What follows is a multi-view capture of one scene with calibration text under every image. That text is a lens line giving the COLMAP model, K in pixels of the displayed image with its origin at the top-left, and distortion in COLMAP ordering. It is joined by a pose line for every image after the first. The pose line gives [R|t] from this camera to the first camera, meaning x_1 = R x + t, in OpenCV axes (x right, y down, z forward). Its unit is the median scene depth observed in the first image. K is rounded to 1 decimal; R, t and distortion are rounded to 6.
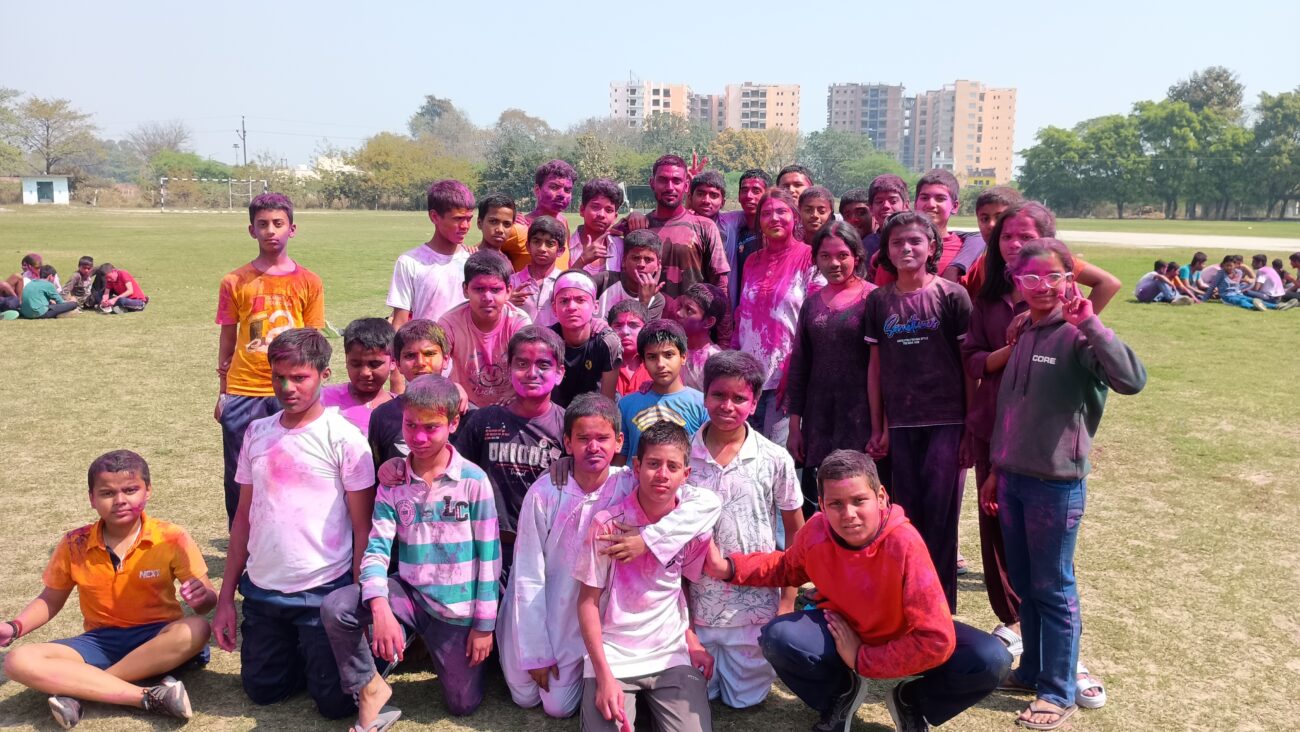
lens RADIAL K [[1088.6, 0, 655.5], [0, 1088.6, 350.4], [0, 0, 1]] dist [0.056721, -0.083625]
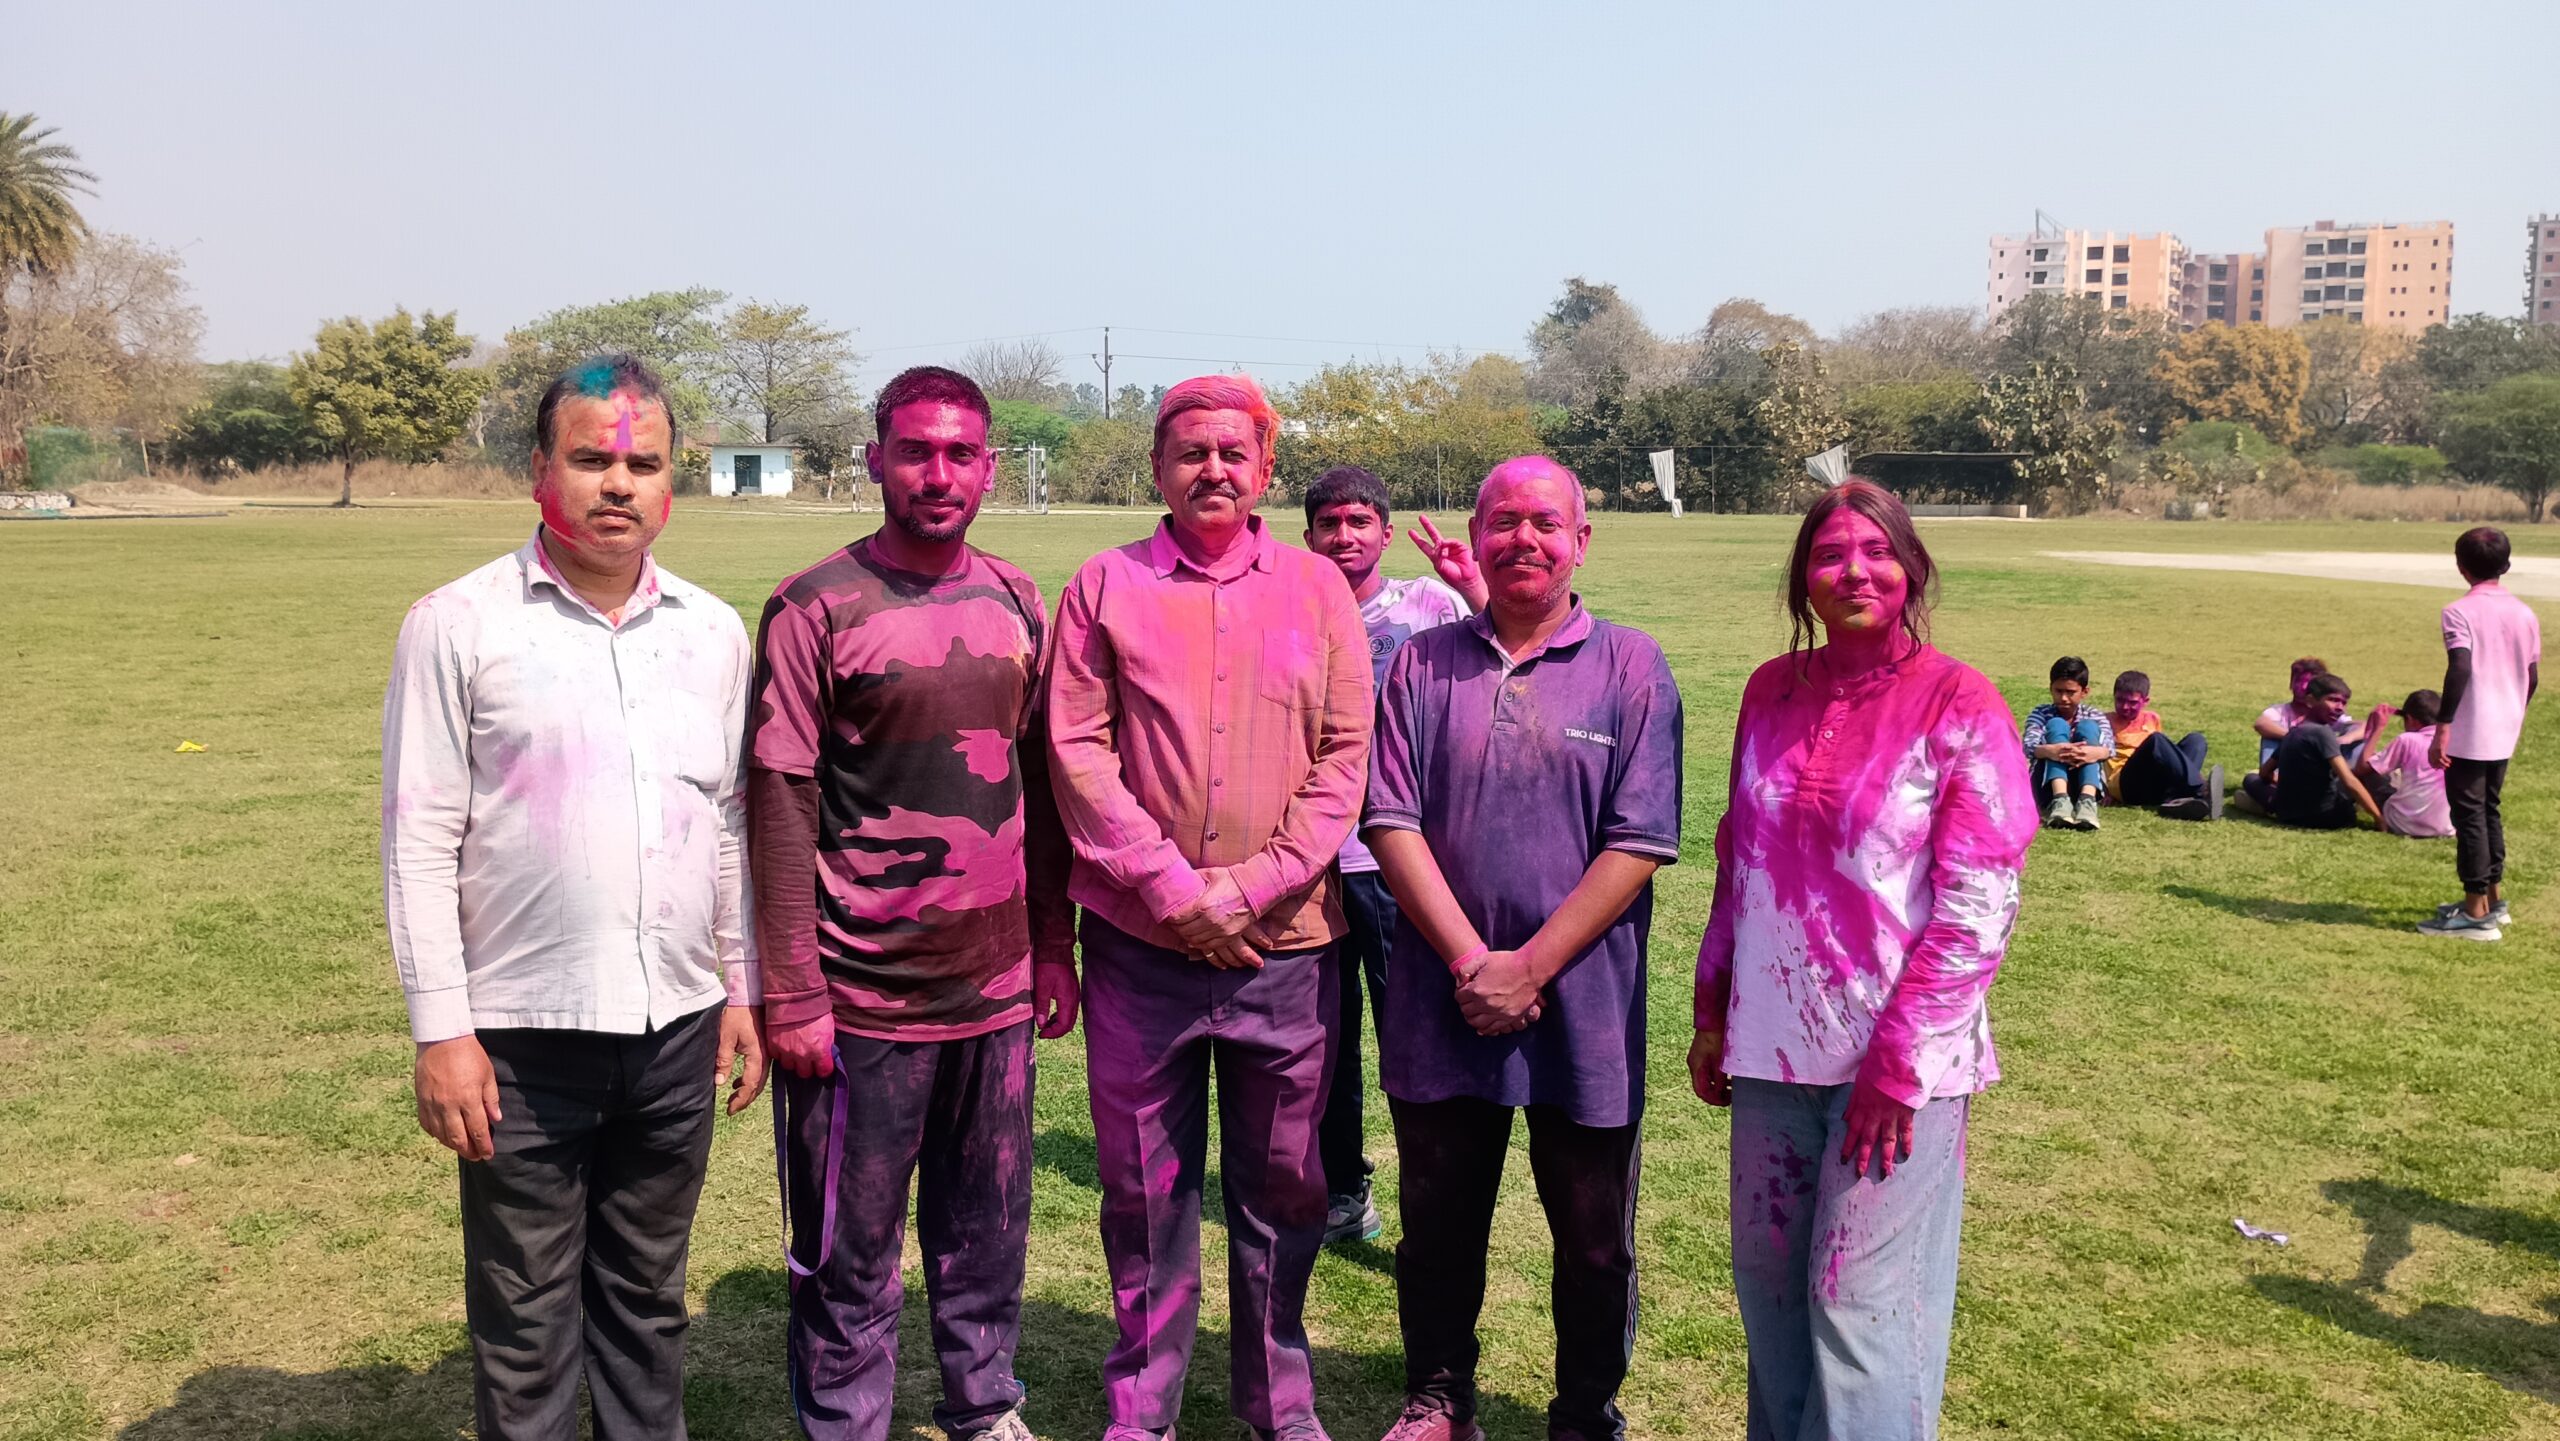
lens RADIAL K [[2133.3, 0, 1289.3], [0, 2133.3, 669.4], [0, 0, 1]] dist [0.068468, -0.096521]
pose [[0.922811, 0.032468, -0.383883, 0.086323], [-0.052672, 0.997718, -0.042233, -0.012723], [0.381636, 0.059193, 0.922415, 0.099088]]
